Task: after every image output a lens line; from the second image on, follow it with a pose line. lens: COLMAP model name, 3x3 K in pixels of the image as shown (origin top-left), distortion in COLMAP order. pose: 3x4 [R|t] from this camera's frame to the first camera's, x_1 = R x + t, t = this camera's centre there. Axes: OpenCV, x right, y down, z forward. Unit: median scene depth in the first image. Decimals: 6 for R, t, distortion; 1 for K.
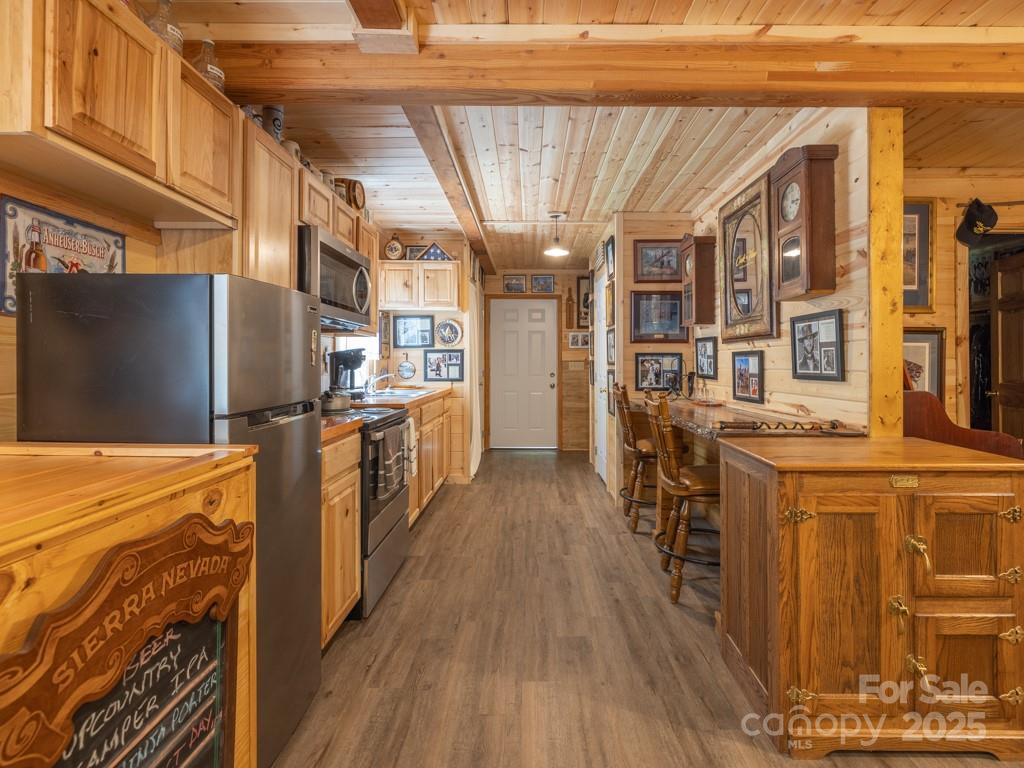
lens RADIAL K [[485.1, 0, 516.8], [0, 485.1, 364.9], [0, 0, 1]] dist [0.001309, -0.001044]
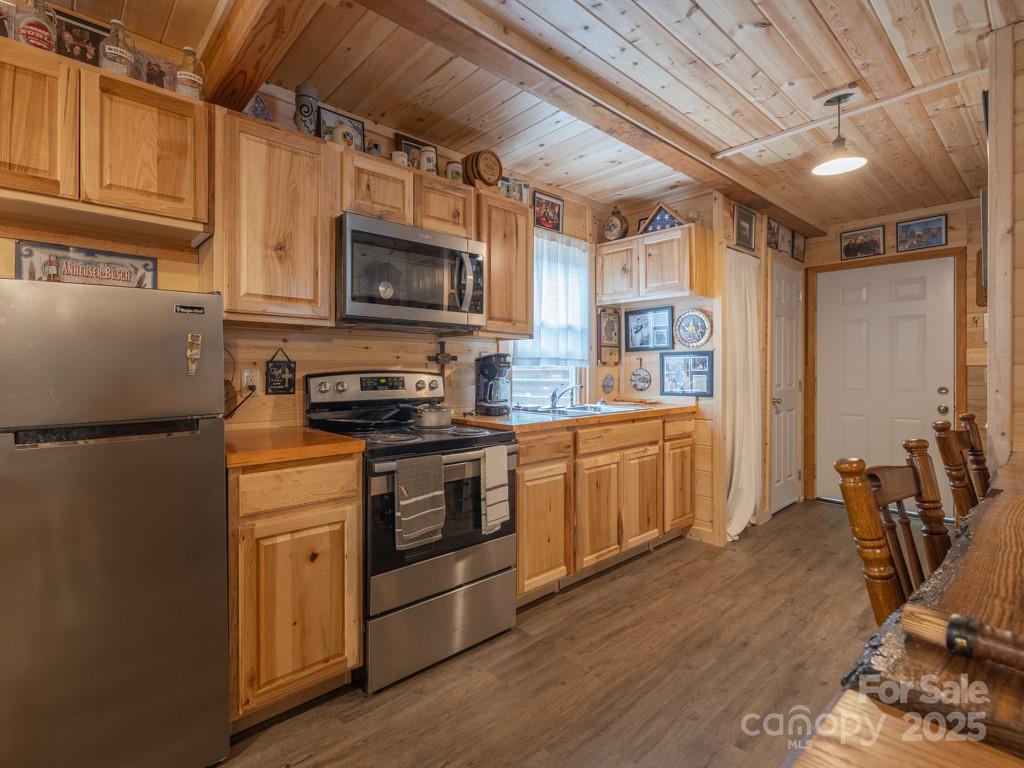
lens RADIAL K [[485.1, 0, 510.8], [0, 485.1, 375.2], [0, 0, 1]] dist [0.001309, -0.001044]
pose [[0.665476, 0.007294, -0.746384, 0.229898], [-0.000726, 0.999958, 0.009125, -0.003407], [0.746419, -0.005531, 0.665453, 0.346203]]
